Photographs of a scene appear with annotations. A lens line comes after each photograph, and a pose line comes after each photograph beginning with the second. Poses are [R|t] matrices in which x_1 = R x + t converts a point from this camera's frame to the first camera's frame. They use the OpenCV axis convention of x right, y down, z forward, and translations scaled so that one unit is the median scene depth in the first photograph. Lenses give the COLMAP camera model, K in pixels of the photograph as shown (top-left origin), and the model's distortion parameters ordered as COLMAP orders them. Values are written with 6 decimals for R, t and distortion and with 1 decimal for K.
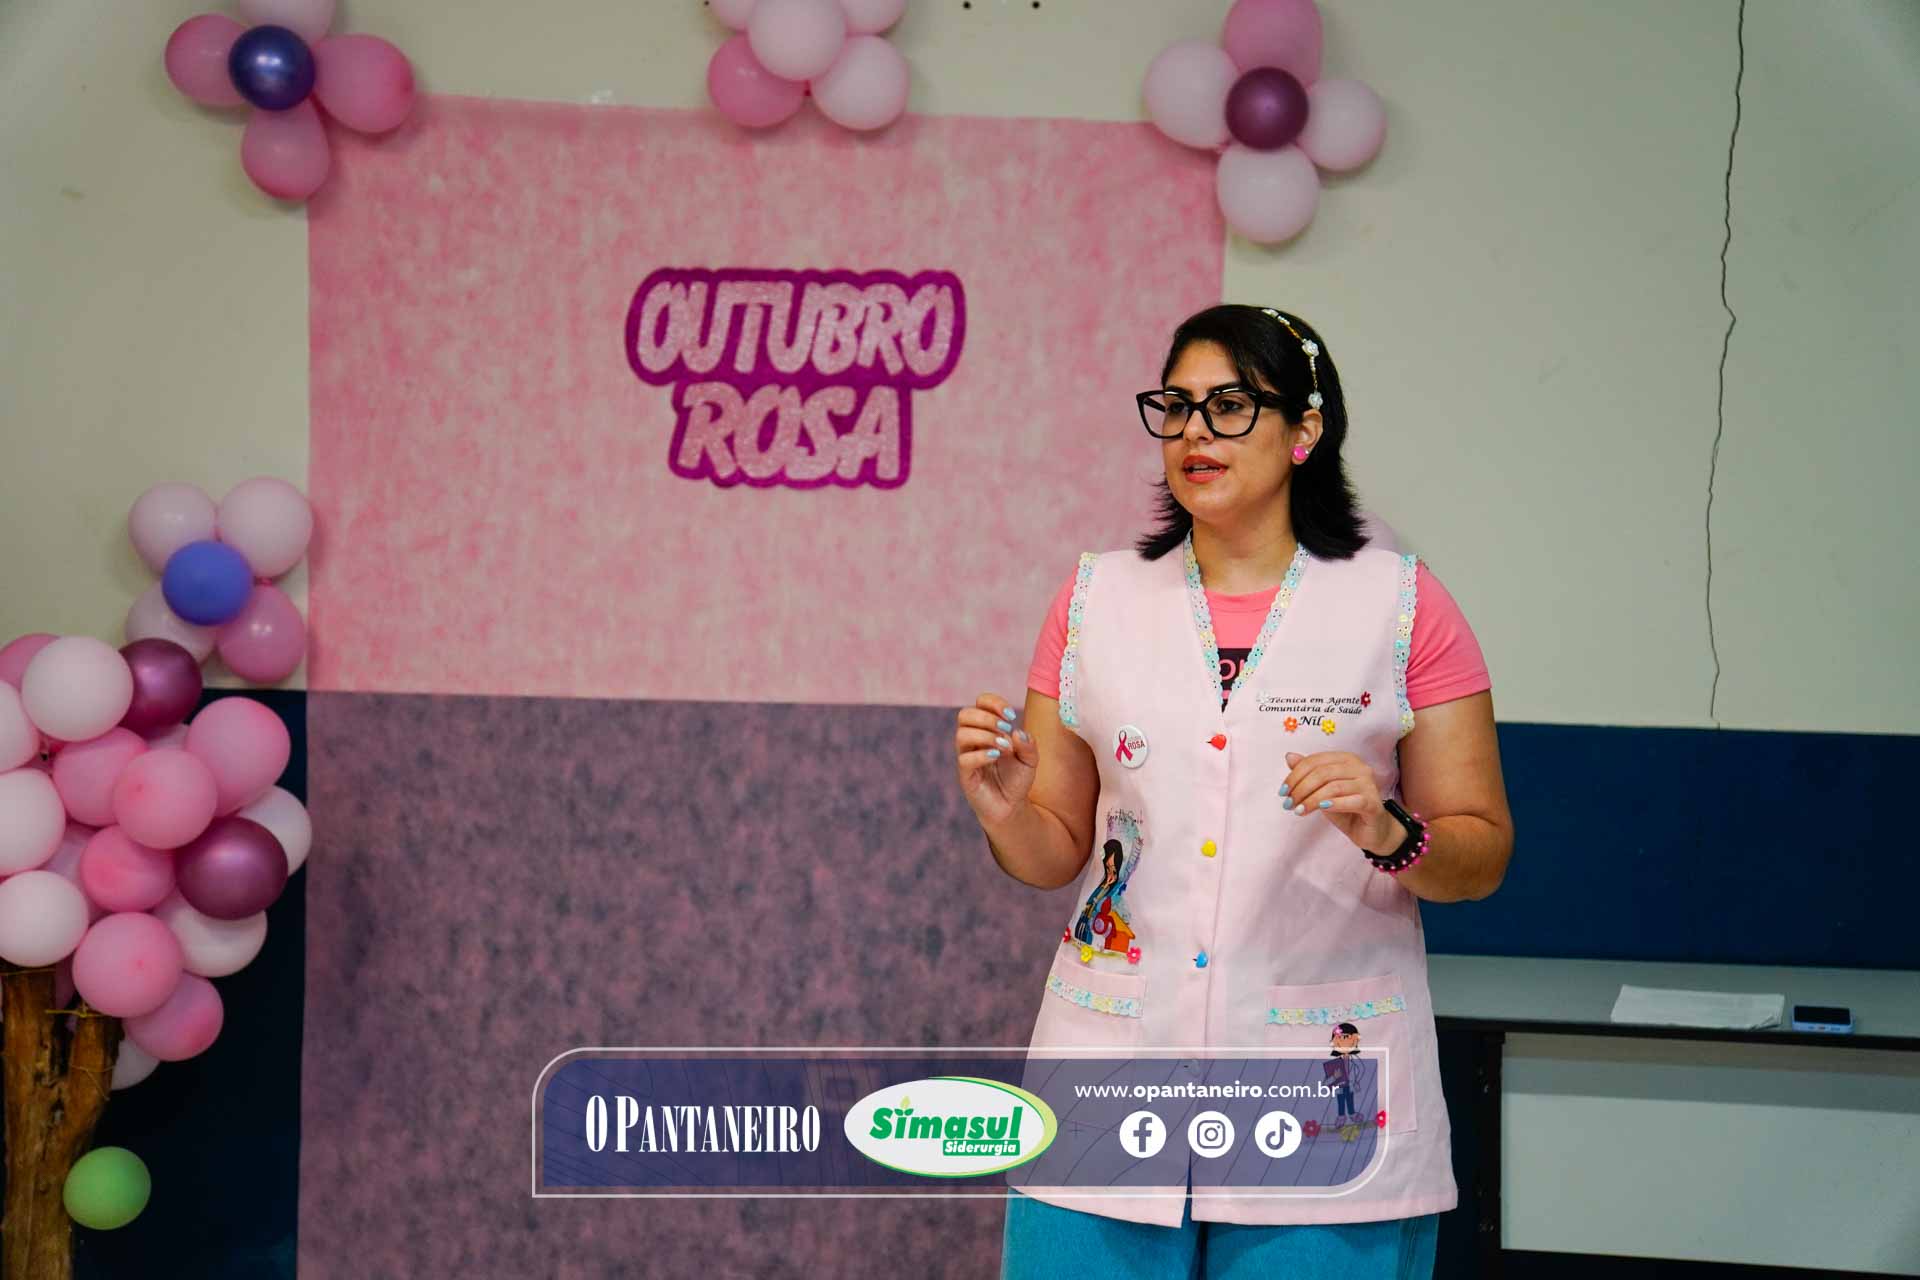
lens RADIAL K [[3846.5, 0, 960.0], [0, 3846.5, 640.0], [0, 0, 1]] dist [0.448550, 0.229599]
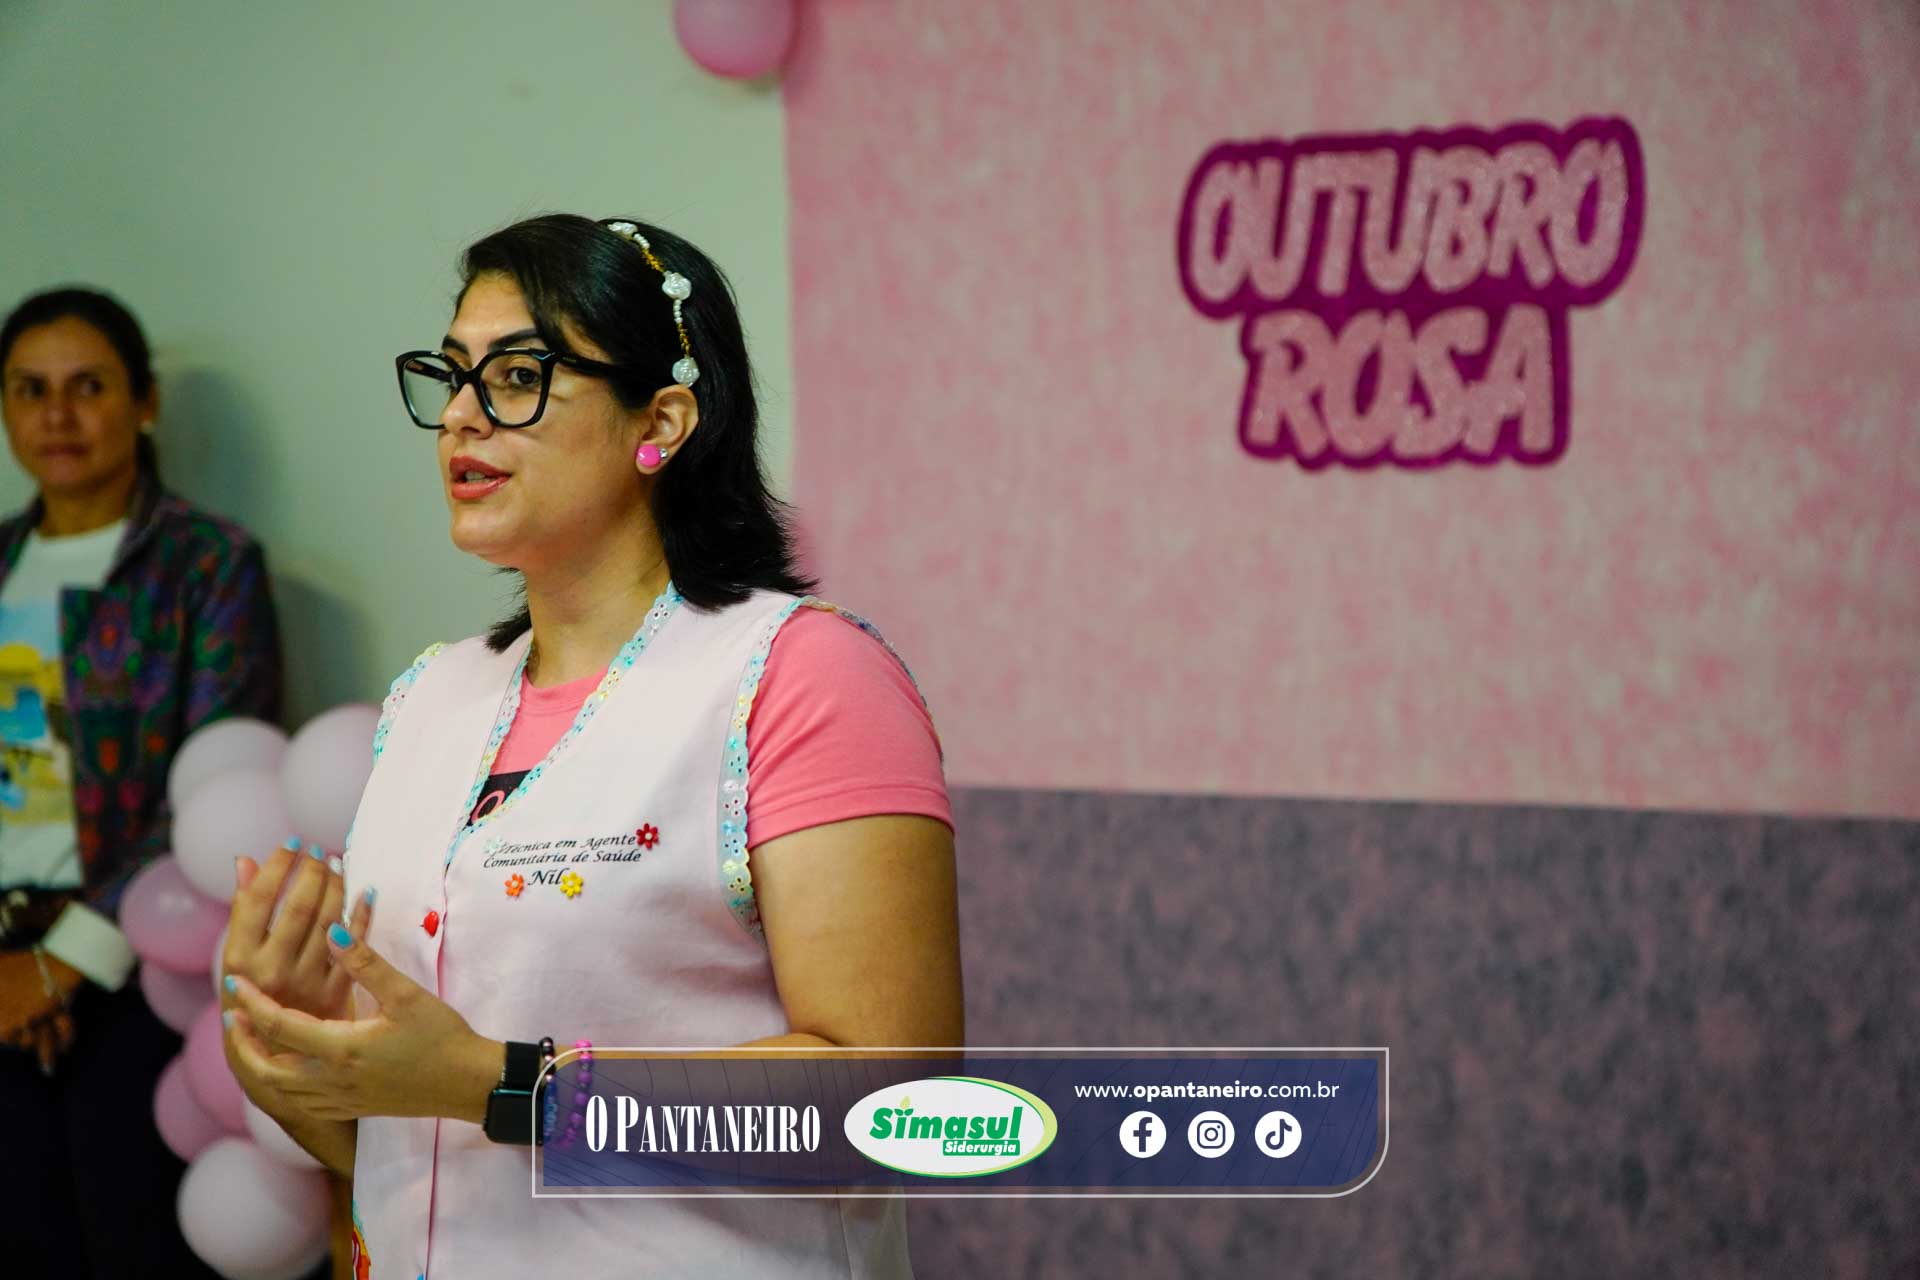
lens RADIAL K [[5600.6, 0, 960.0], [0, 5600.6, 640.0], [0, 0, 1]] dist [0.897350, 0.677354]
pose [[0.879062, -0.011875, -0.476559, 0.341880], [0.011441, 0.999927, -0.003812, -0.007948], [0.476570, -0.002101, 0.879134, 0.131071]]
